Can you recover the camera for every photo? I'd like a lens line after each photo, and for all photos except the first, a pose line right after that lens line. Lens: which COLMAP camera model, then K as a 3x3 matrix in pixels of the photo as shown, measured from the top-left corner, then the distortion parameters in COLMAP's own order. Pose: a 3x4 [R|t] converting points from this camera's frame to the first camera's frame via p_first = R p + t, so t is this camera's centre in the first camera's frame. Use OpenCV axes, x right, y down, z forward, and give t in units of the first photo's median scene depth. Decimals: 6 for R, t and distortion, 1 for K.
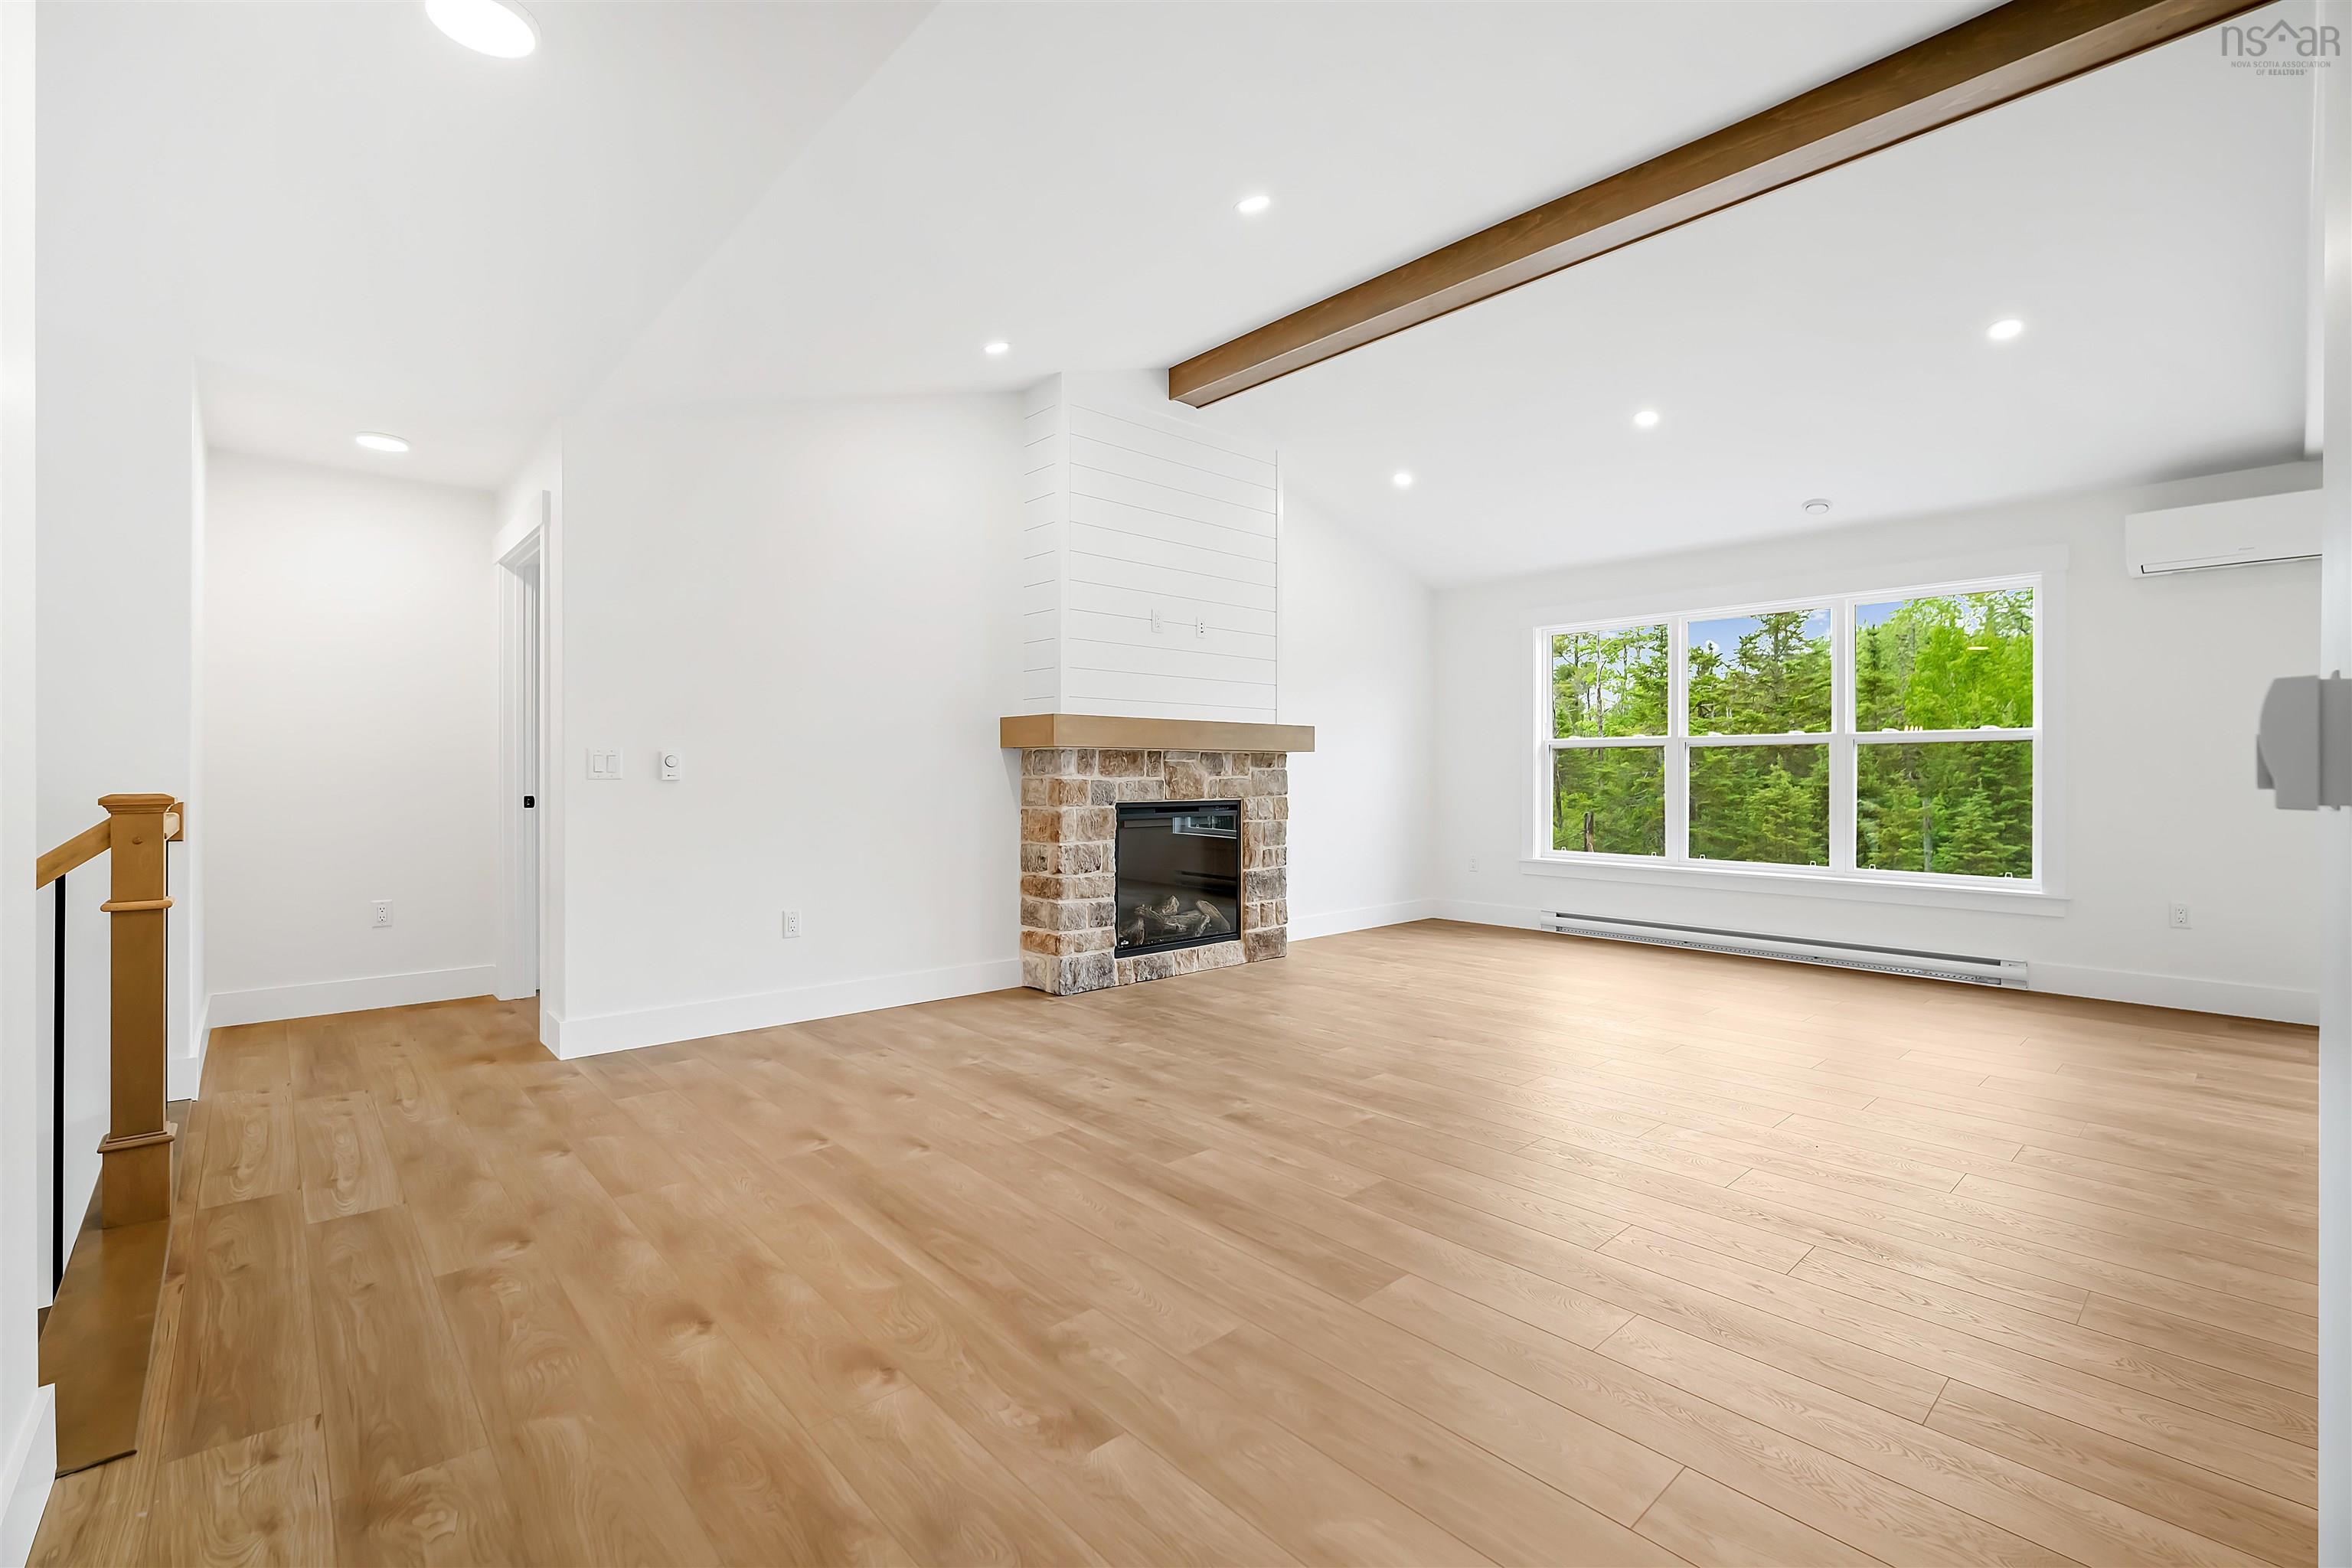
lens RADIAL K [[1023.5, 0, 1176.1], [0, 1023.5, 770.1], [0, 0, 1]] dist [-0.013611, 0.005216]
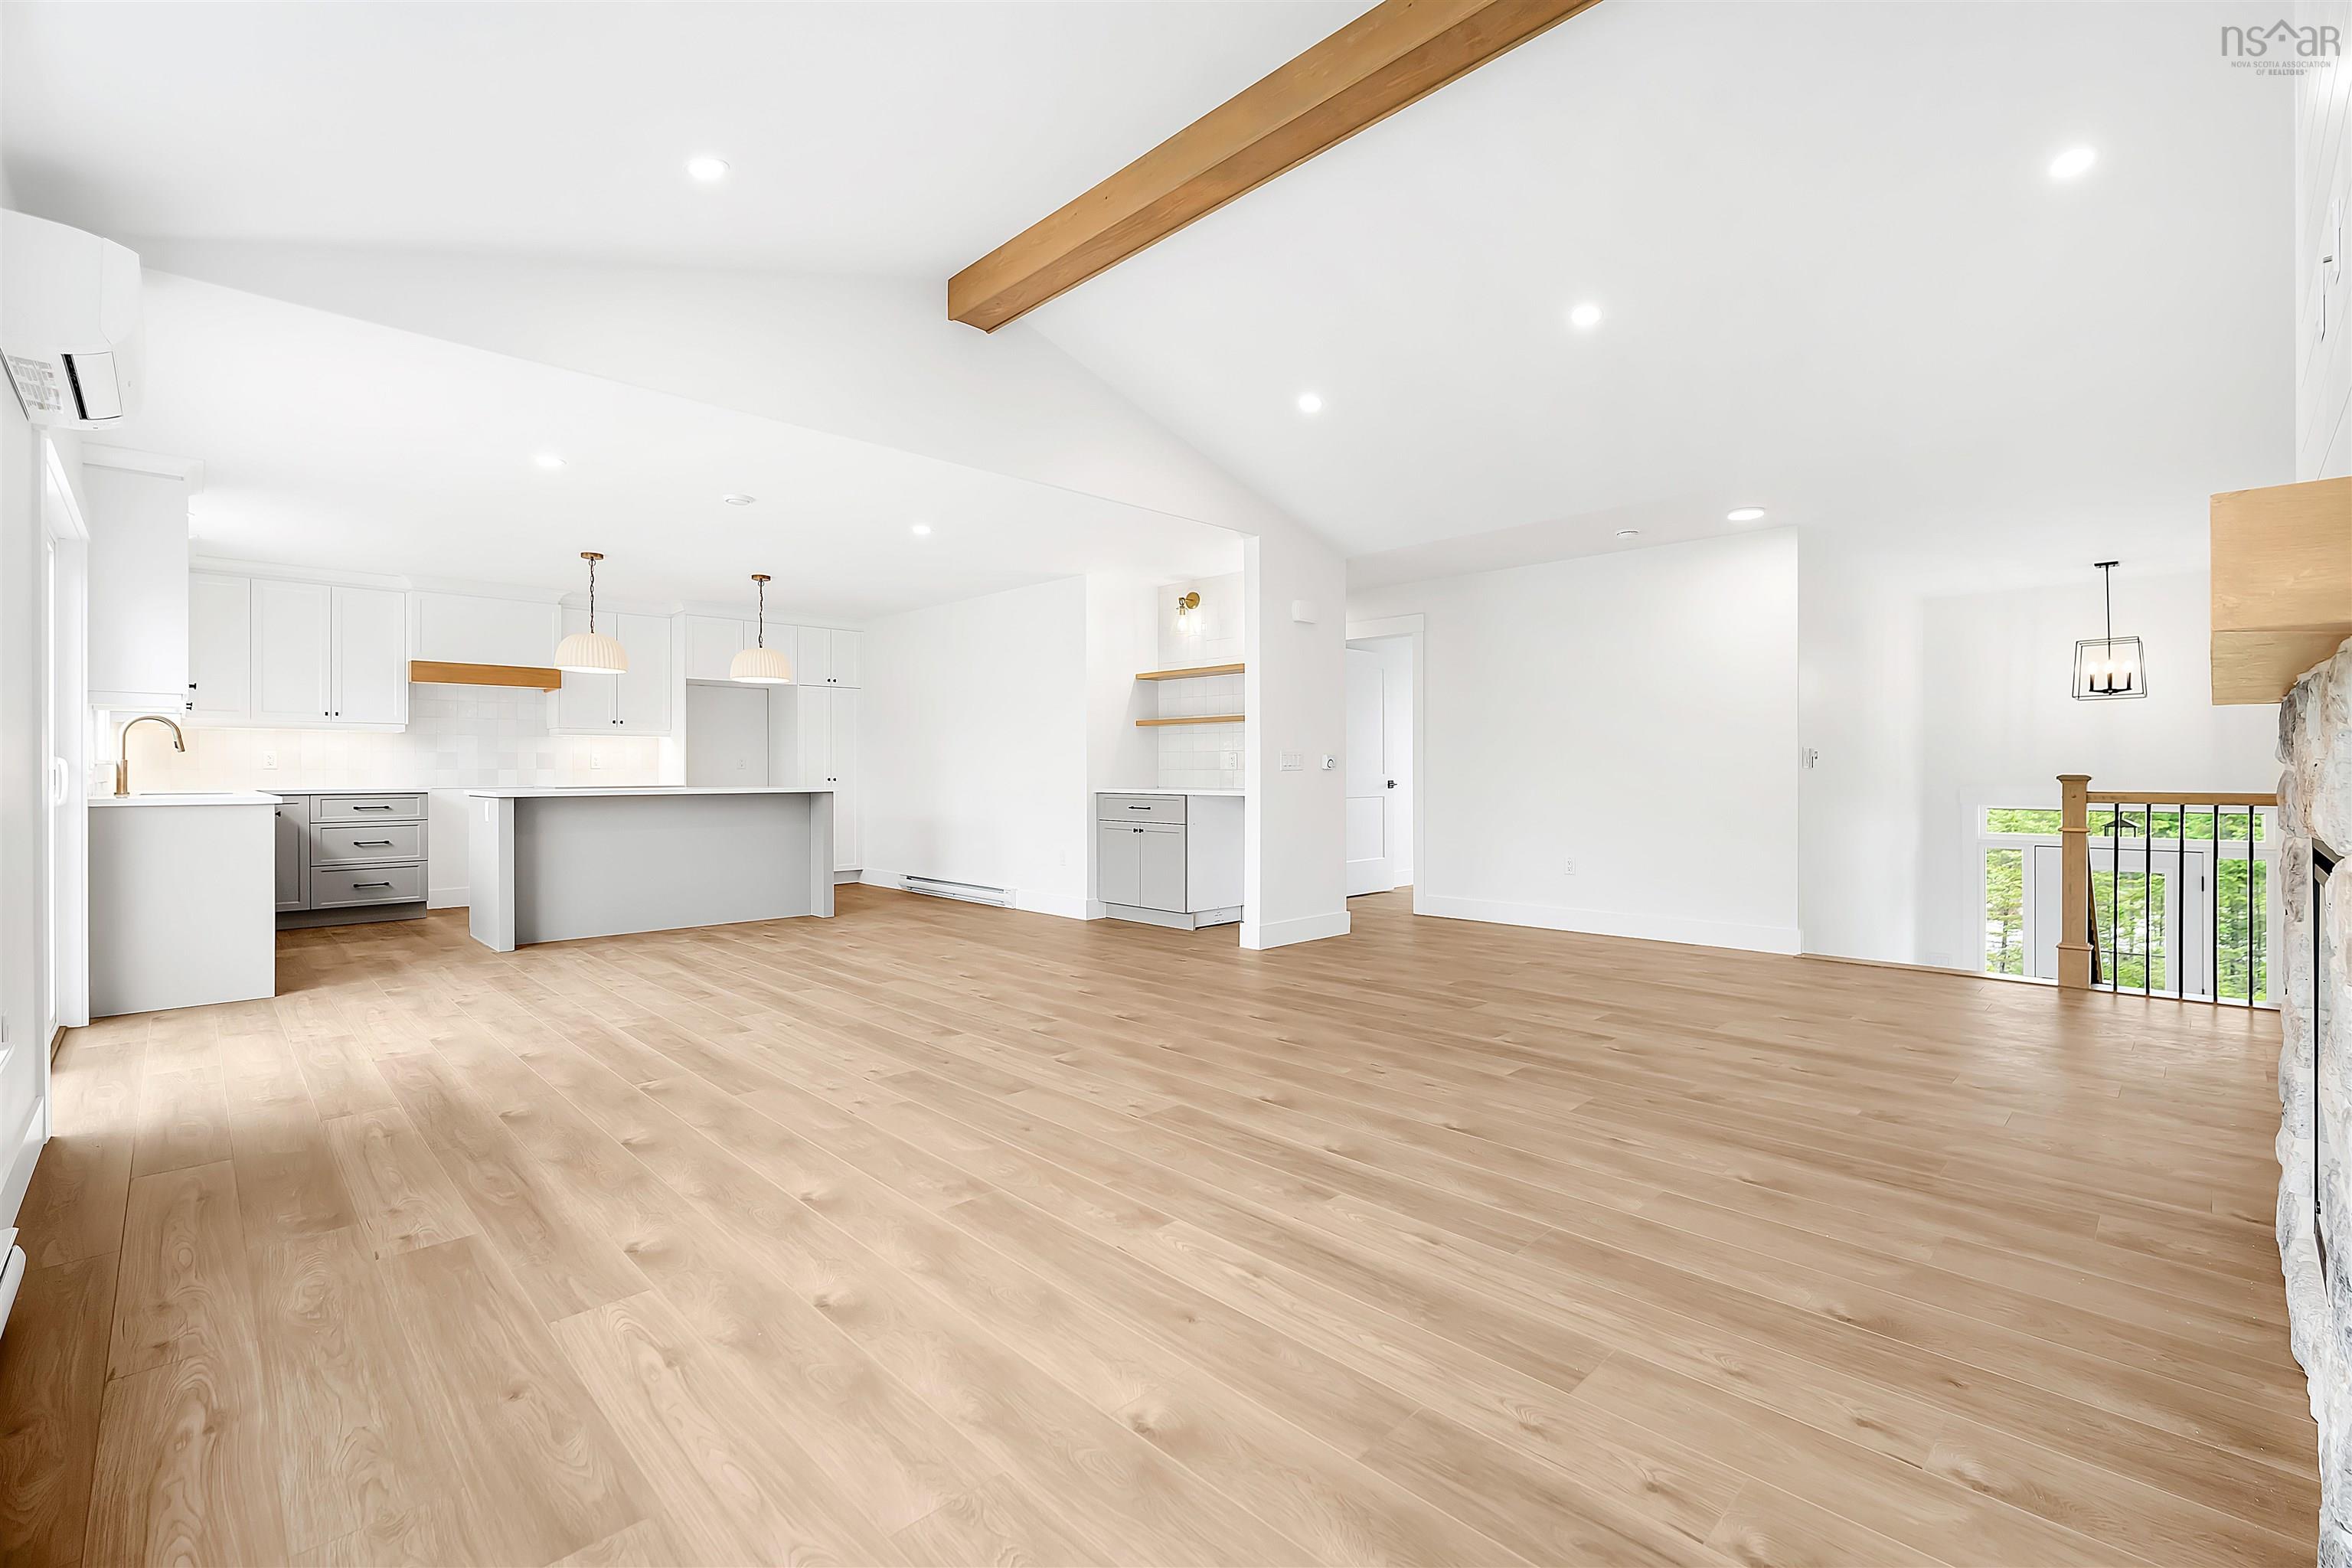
lens RADIAL K [[1031.7, 0, 1176.9], [0, 1031.7, 769.7], [0, 0, 1]] dist [-0.012907, 0.000628]
pose [[-0.999178, 0.000812, -0.040518, 0.380395], [0.000993, 0.999990, -0.004432, 0.010436], [0.040514, -0.004469, -0.999169, 1.350591]]
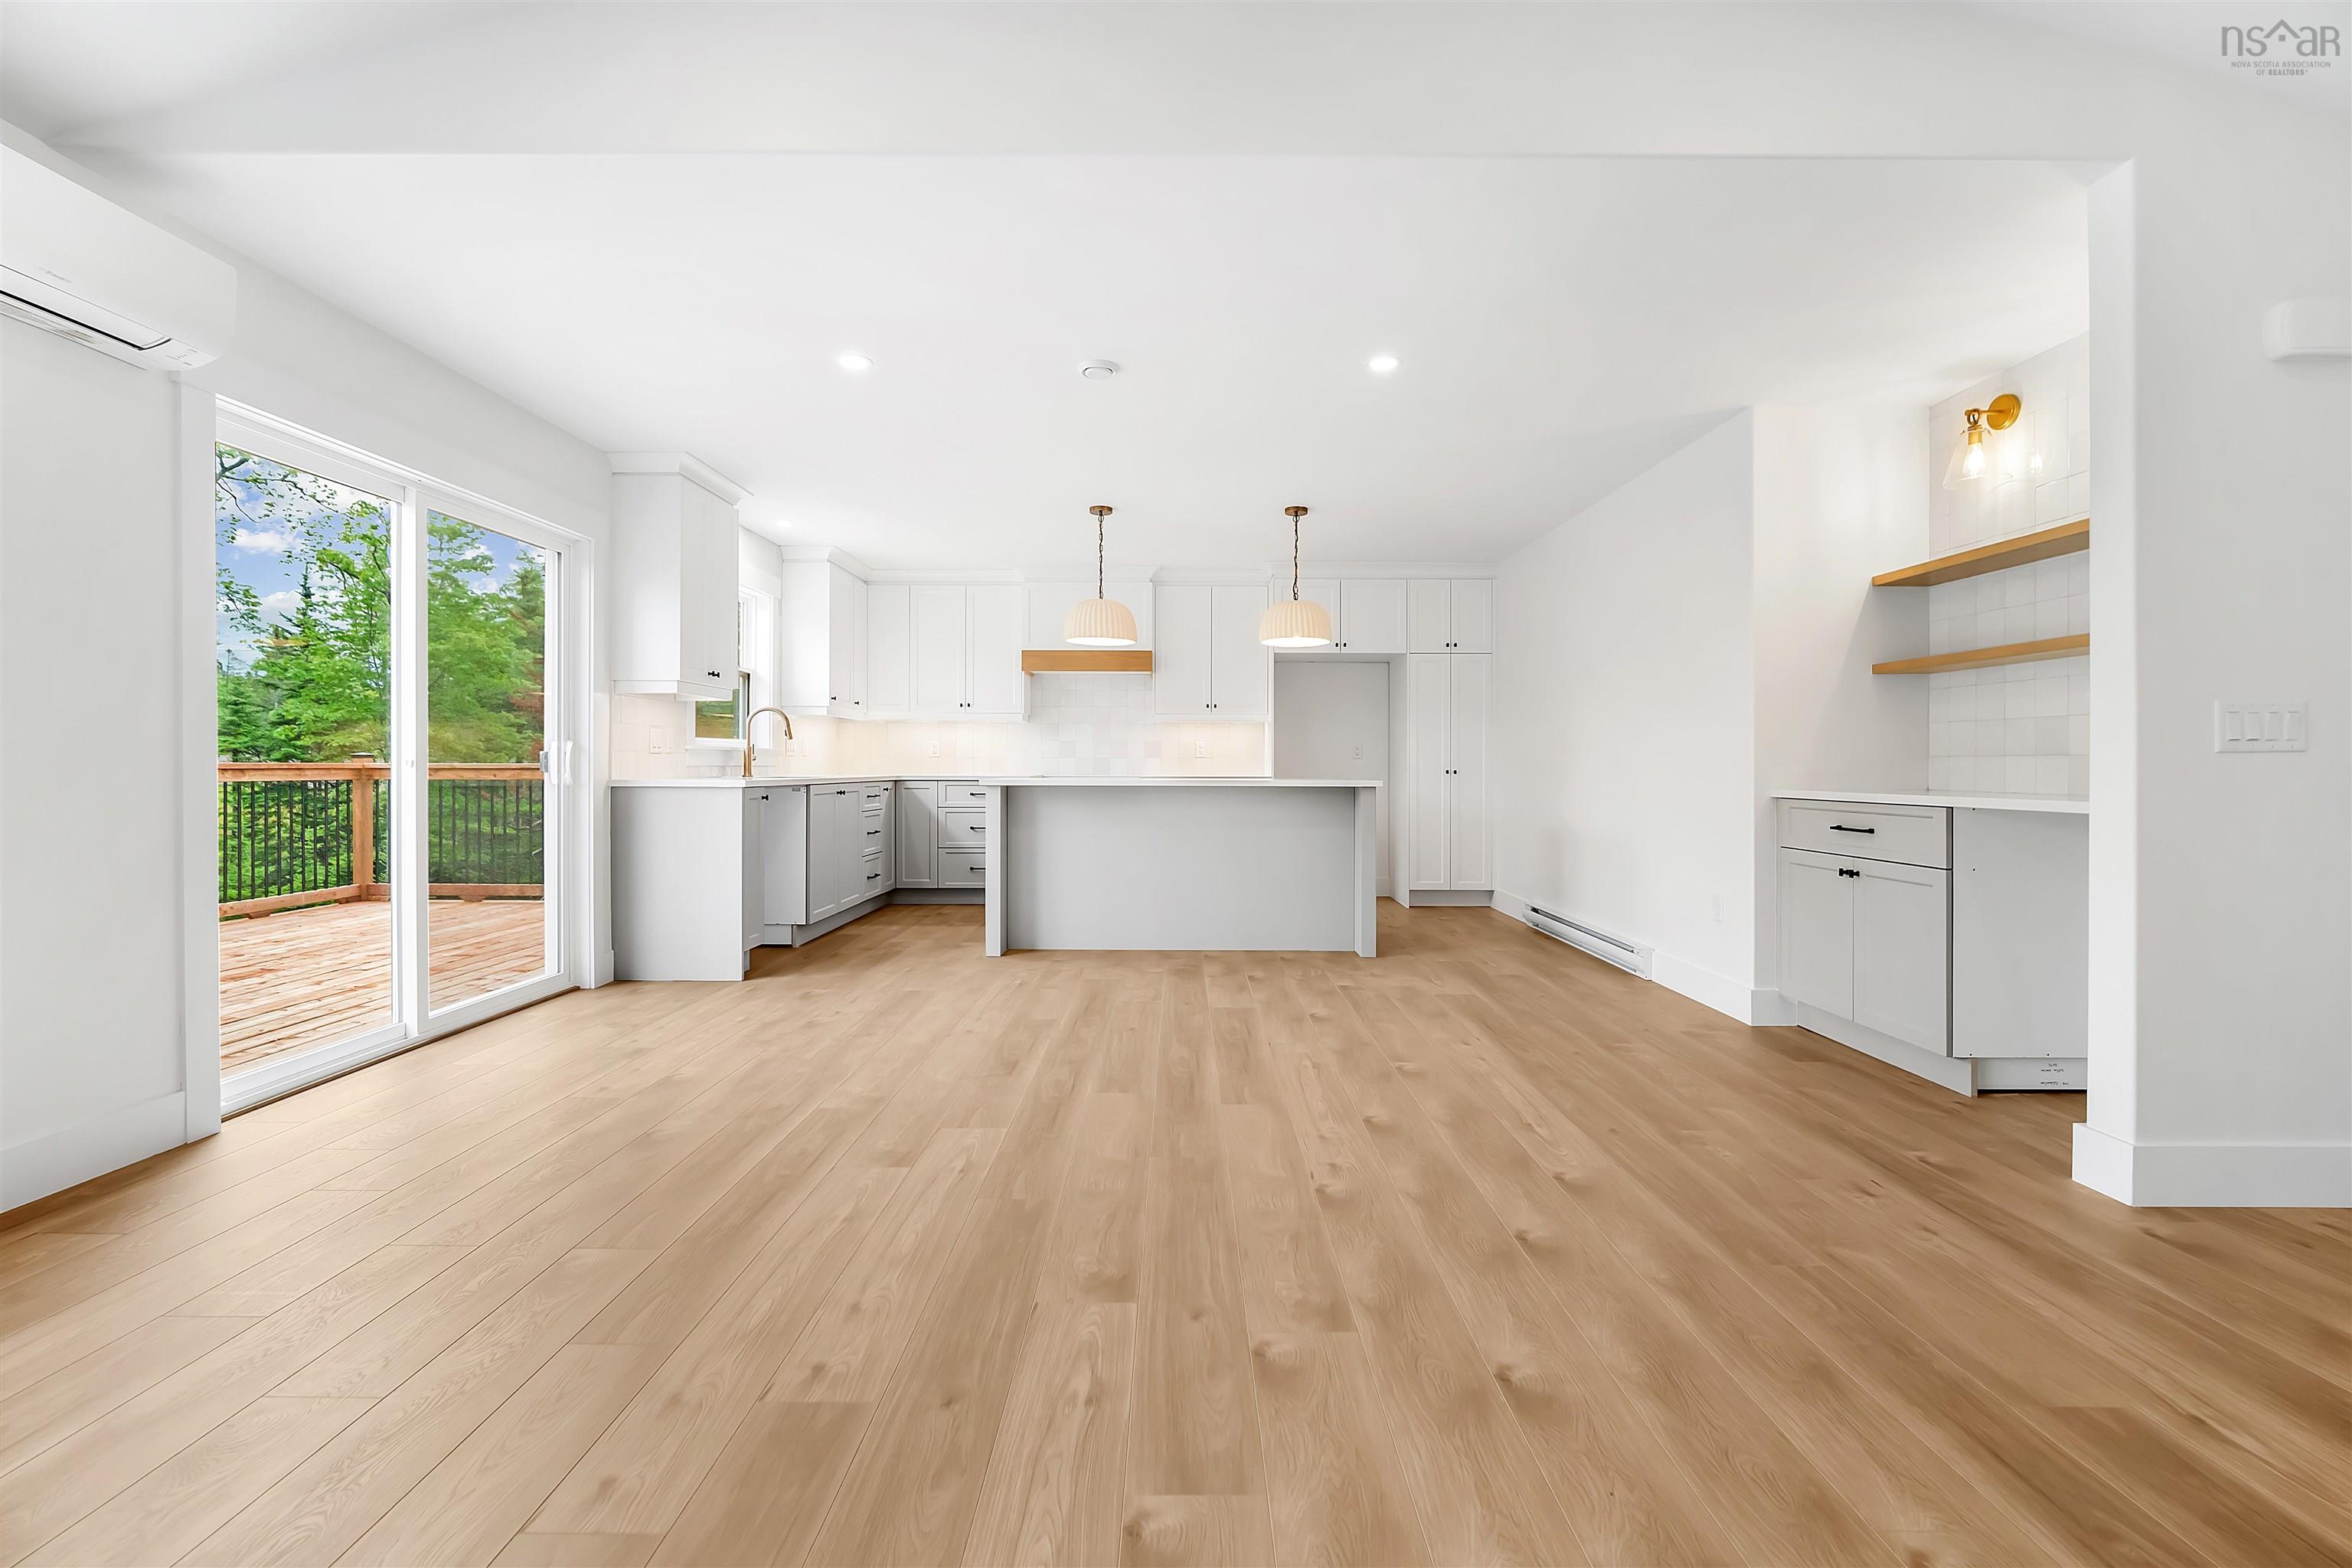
lens RADIAL K [[1023.5, 0, 1176.1], [0, 1023.5, 770.1], [0, 0, 1]] dist [-0.013611, 0.005216]
pose [[-0.741504, -0.005885, 0.670922, 0.256332], [-0.006754, 0.999976, 0.001306, 0.016503], [-0.670914, -0.003563, -0.741527, 0.826474]]
